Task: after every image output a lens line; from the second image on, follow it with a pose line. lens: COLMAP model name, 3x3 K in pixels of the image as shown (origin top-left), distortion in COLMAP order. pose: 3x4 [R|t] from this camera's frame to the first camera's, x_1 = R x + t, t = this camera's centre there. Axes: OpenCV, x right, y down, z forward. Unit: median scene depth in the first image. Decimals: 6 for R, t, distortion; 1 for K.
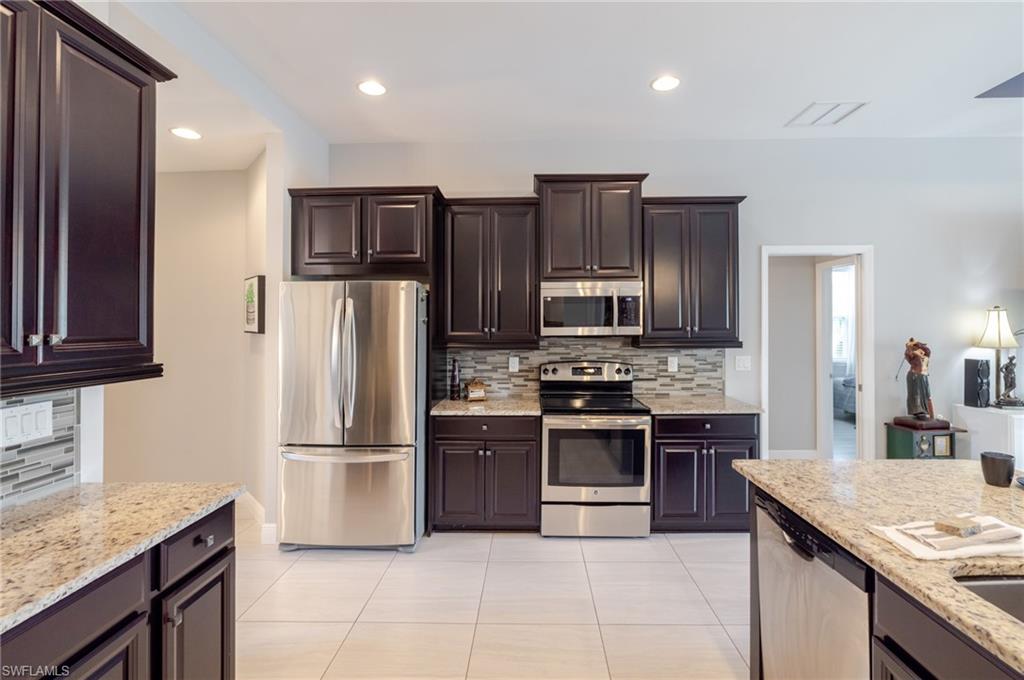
lens RADIAL K [[460.7, 0, 521.8], [0, 460.7, 319.5], [0, 0, 1]] dist [-0.003857, -0.000254]
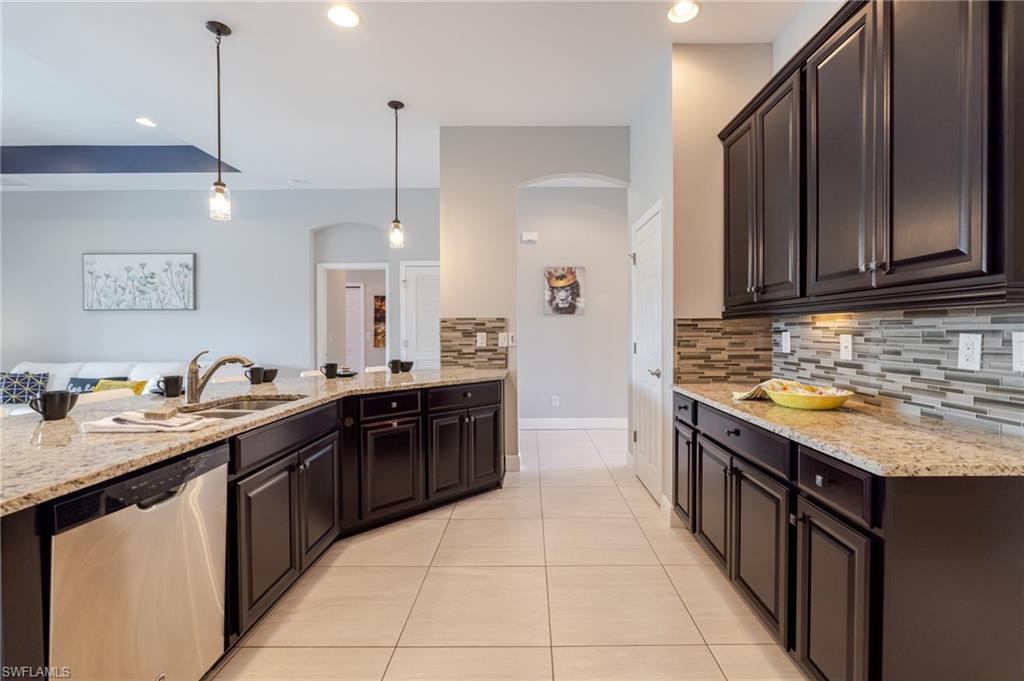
lens RADIAL K [[458.4, 0, 527.2], [0, 458.4, 338.1], [0, 0, 1]] dist [-0.001707, -0.000155]
pose [[-0.999843, 0.010781, -0.014068, -0.037393], [0.010776, 0.999942, 0.000450, 0.078430], [0.014072, 0.000299, -0.999901, 0.774183]]
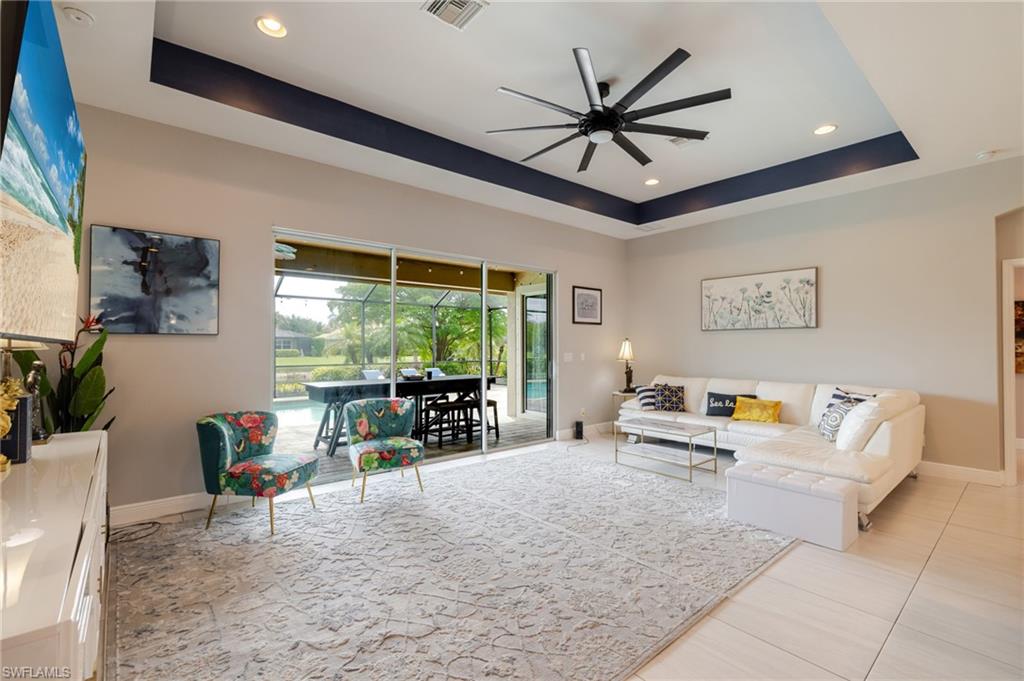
lens RADIAL K [[453.6, 0, 515.0], [0, 453.6, 338.5], [0, 0, 1]] dist [-0.000943, -0.000105]
pose [[-0.664402, 0.019816, 0.747112, 0.634063], [-0.006514, 0.999457, -0.032302, 0.057734], [-0.747347, -0.026328, -0.663912, 0.863157]]
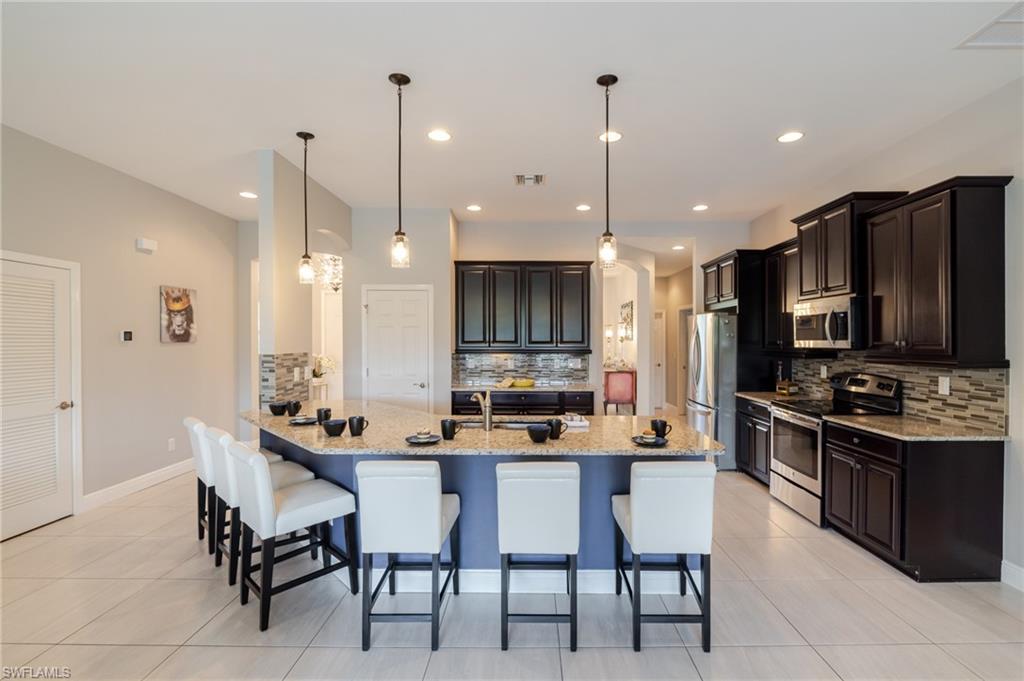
lens RADIAL K [[461.8, 0, 526.8], [0, 461.8, 346.8], [0, 0, 1]] dist [0.000465, 0.000102]
pose [[0.009715, 0.022046, -0.999710, 1.185405], [0.013287, 0.999666, 0.022174, -0.003006], [0.999865, -0.013498, 0.009419, 0.233173]]
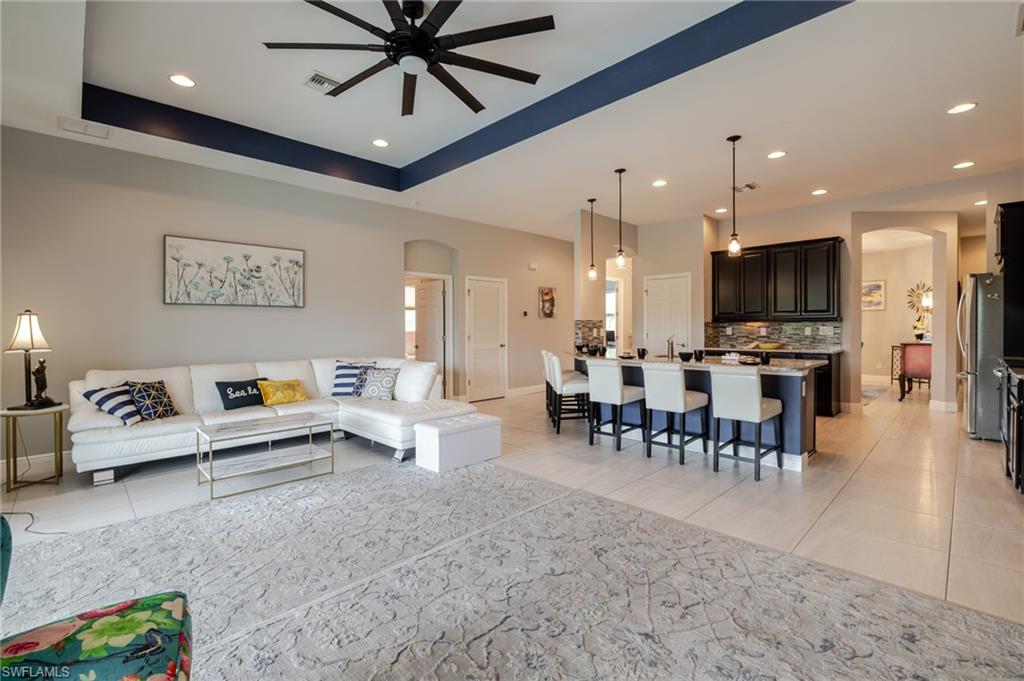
lens RADIAL K [[450.8, 0, 513.3], [0, 450.8, 340.4], [0, 0, 1]] dist [-0.004886, 0.000104]
pose [[-0.697449, 0.031786, -0.715930, 1.668191], [0.023498, 0.999493, 0.021485, 0.066399], [0.716250, -0.001838, -0.697842, 0.767965]]
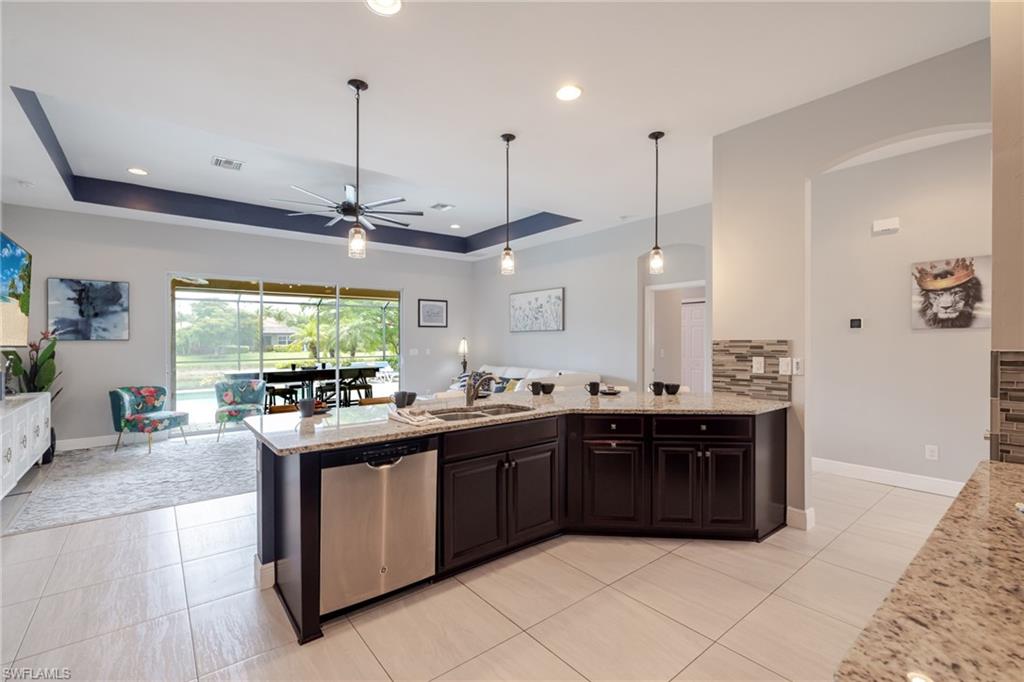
lens RADIAL K [[450.8, 0, 513.3], [0, 450.8, 340.9], [0, 0, 1]] dist [-0.004886, 0.000104]
pose [[-0.642679, 0.008809, 0.766085, -0.331854], [-0.001552, 0.999917, -0.012799, 0.044246], [-0.766134, -0.009415, -0.642612, 0.668256]]
